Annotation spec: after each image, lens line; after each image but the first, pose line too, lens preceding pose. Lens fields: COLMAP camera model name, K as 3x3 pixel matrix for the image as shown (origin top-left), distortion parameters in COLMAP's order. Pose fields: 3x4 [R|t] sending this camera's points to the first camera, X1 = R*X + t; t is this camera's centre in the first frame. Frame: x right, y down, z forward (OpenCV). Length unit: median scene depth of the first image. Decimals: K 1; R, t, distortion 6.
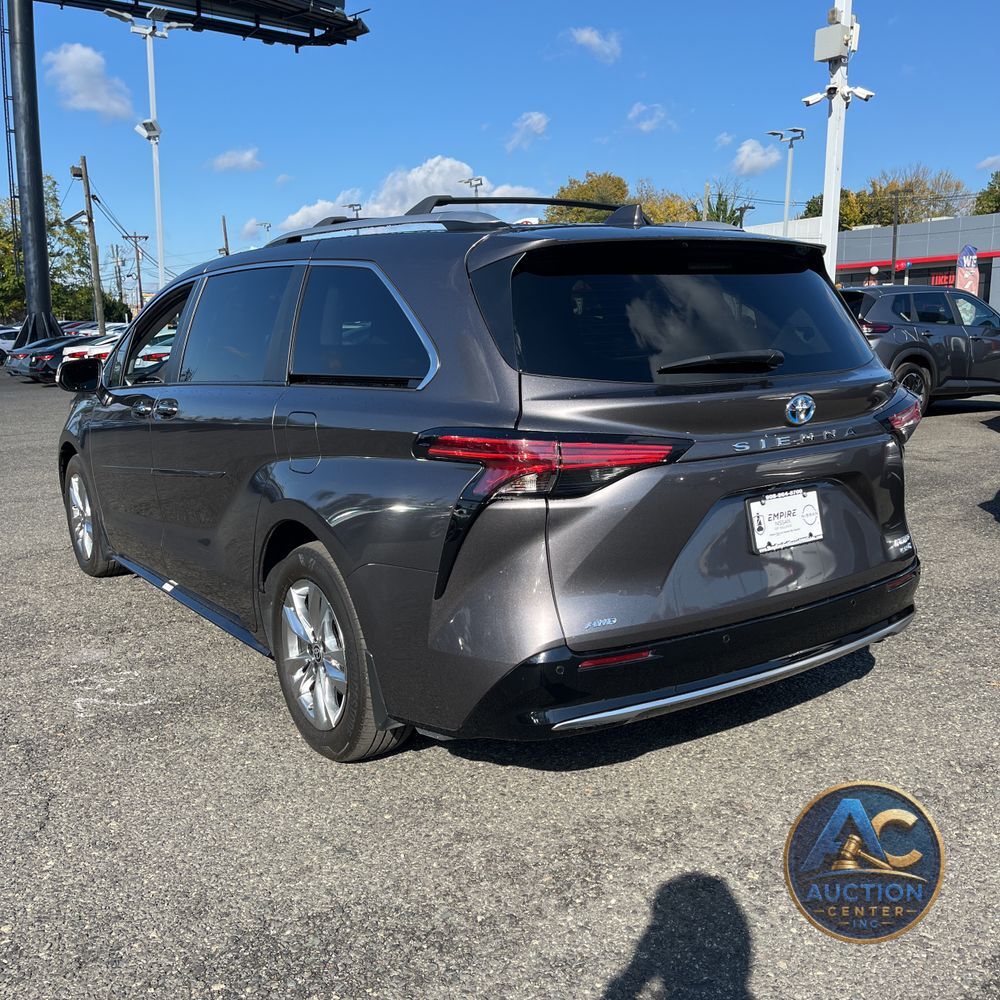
lens RADIAL K [[1048.1, 0, 495.5], [0, 1048.1, 494.0], [0, 0, 1]] dist [0.032137, 0.000000]
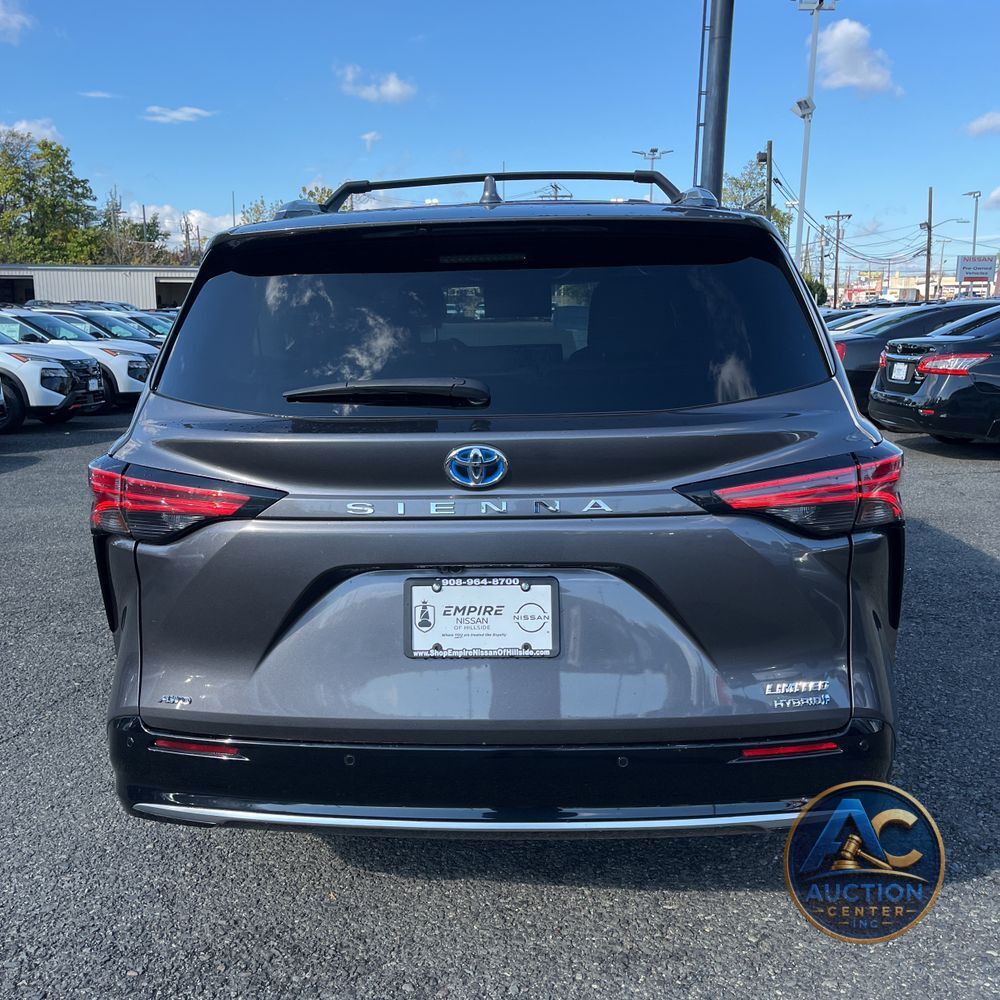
lens RADIAL K [[1048.1, 0, 499.5], [0, 1048.1, 503.4], [0, 0, 1]] dist [0.032137, 0.000000]
pose [[0.756792, 0.117717, -0.642968, 0.721780], [-0.099023, 0.992944, 0.065239, -0.098835], [0.646111, 0.014296, 0.763109, 0.456745]]
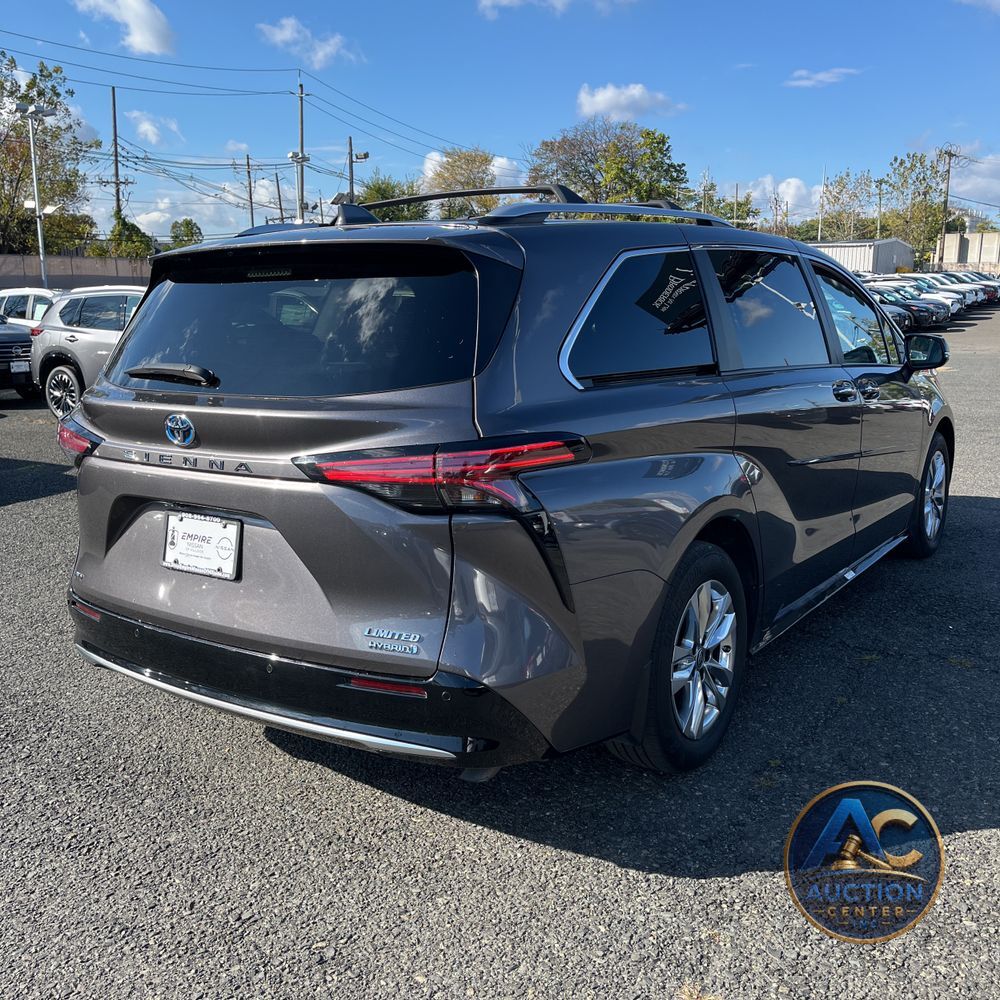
lens RADIAL K [[1048.1, 0, 497.9], [0, 1048.1, 503.2], [0, 0, 1]] dist [0.032137, 0.000000]
pose [[0.303300, 0.192802, -0.933186, 1.220052], [-0.144998, 0.977251, 0.154780, -0.195305], [0.941799, 0.088365, 0.324356, 0.926231]]
